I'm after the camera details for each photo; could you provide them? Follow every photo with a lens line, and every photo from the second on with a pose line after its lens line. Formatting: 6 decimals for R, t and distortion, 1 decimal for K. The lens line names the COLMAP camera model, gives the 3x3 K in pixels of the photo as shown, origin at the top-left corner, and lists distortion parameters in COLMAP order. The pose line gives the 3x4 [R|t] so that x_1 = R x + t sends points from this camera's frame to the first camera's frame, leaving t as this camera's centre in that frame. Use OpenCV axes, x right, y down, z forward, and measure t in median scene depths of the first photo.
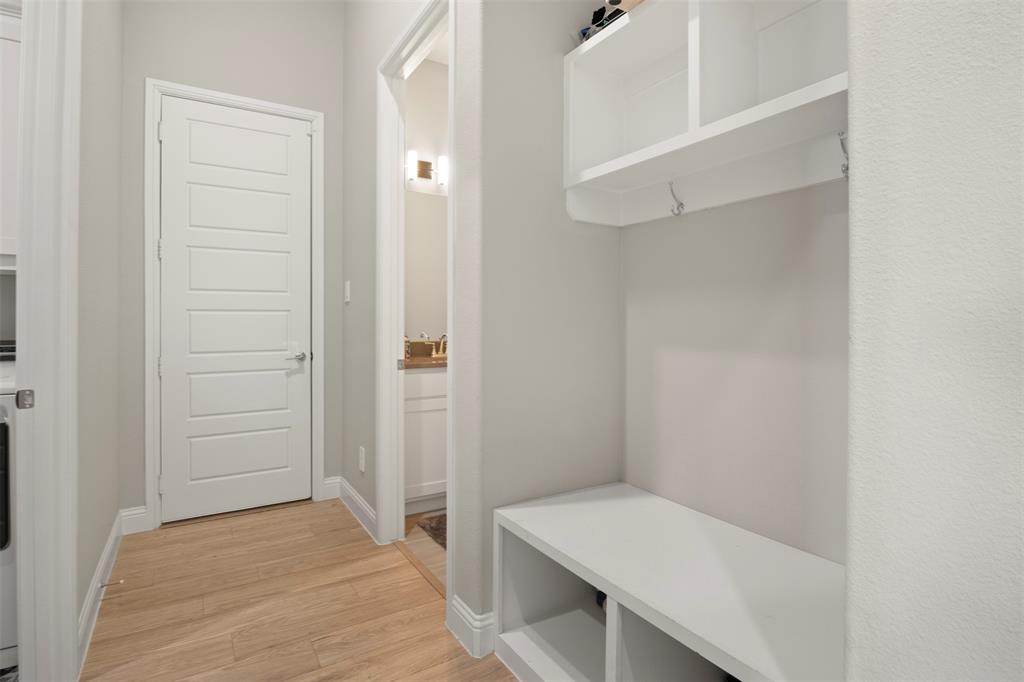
lens RADIAL K [[508.9, 0, 514.6], [0, 508.9, 327.8], [0, 0, 1]] dist [-0.024068, -0.000251]
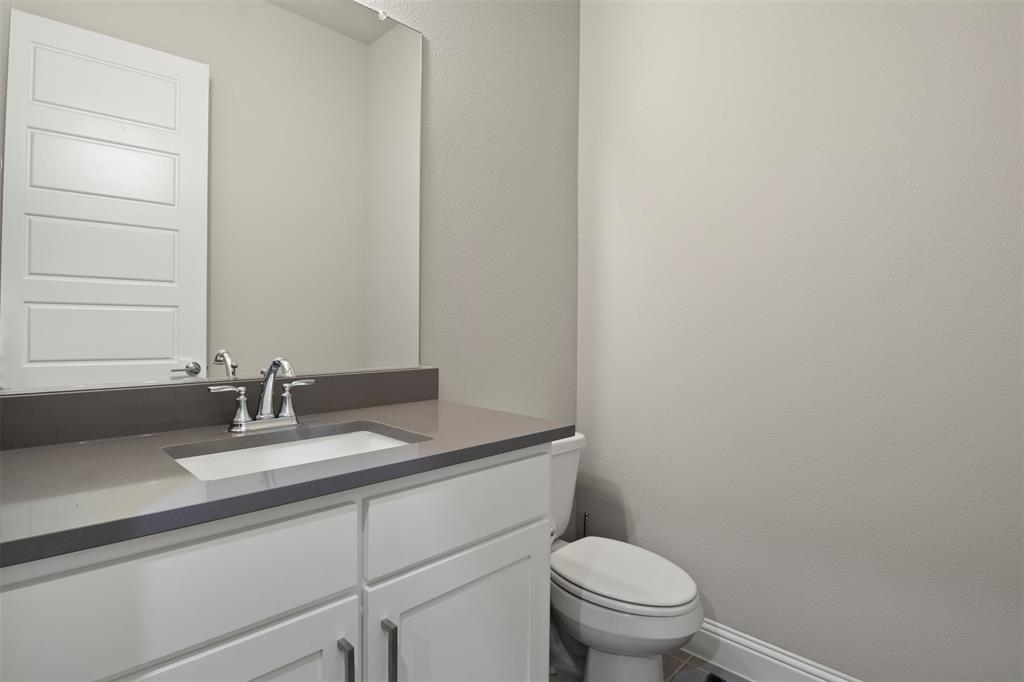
lens RADIAL K [[508.9, 0, 514.6], [0, 508.9, 327.8], [0, 0, 1]] dist [-0.024068, -0.000251]
pose [[0.995889, 0.017542, 0.088864, -0.007456], [-0.016514, 0.999788, -0.012292, -0.001400], [-0.089061, 0.010774, 0.995968, 0.225109]]
